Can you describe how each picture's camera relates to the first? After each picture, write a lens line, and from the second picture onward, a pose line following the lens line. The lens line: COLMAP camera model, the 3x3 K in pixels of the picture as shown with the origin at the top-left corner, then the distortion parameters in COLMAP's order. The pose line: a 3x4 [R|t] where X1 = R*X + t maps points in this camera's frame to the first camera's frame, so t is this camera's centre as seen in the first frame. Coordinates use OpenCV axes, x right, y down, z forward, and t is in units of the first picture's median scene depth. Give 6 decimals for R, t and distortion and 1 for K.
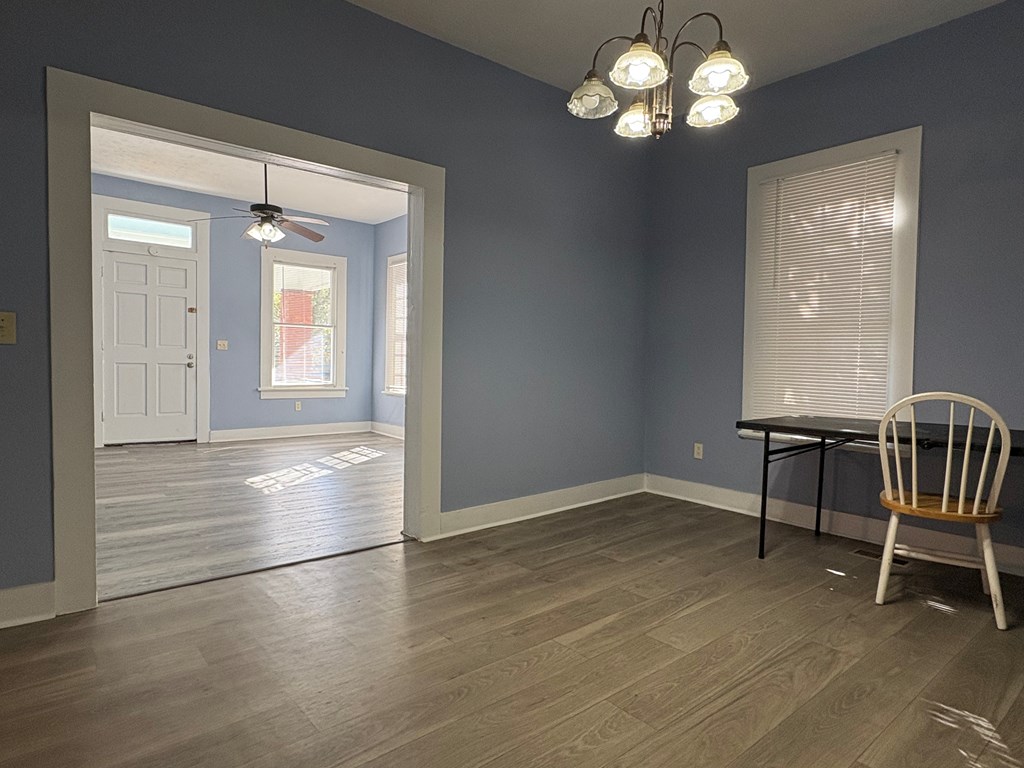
lens RADIAL K [[590.6, 0, 512.0], [0, 590.6, 384.0], [0, 0, 1]] dist [-0.001767, 0.000933]
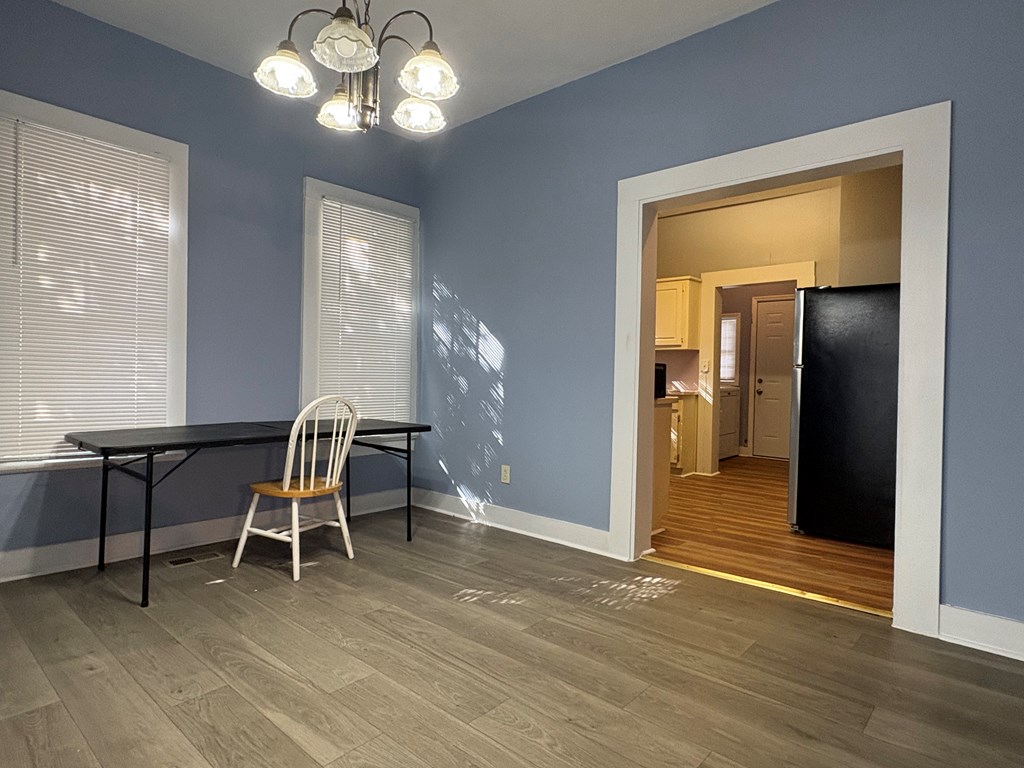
lens RADIAL K [[586.4, 0, 508.4], [0, 586.4, 387.4], [0, 0, 1]] dist [-0.004266, 0.000119]
pose [[-0.148596, -0.035475, 0.988261, -0.581255], [0.018688, 0.999077, 0.038673, -0.043034], [-0.988721, 0.024216, -0.147796, 0.782301]]
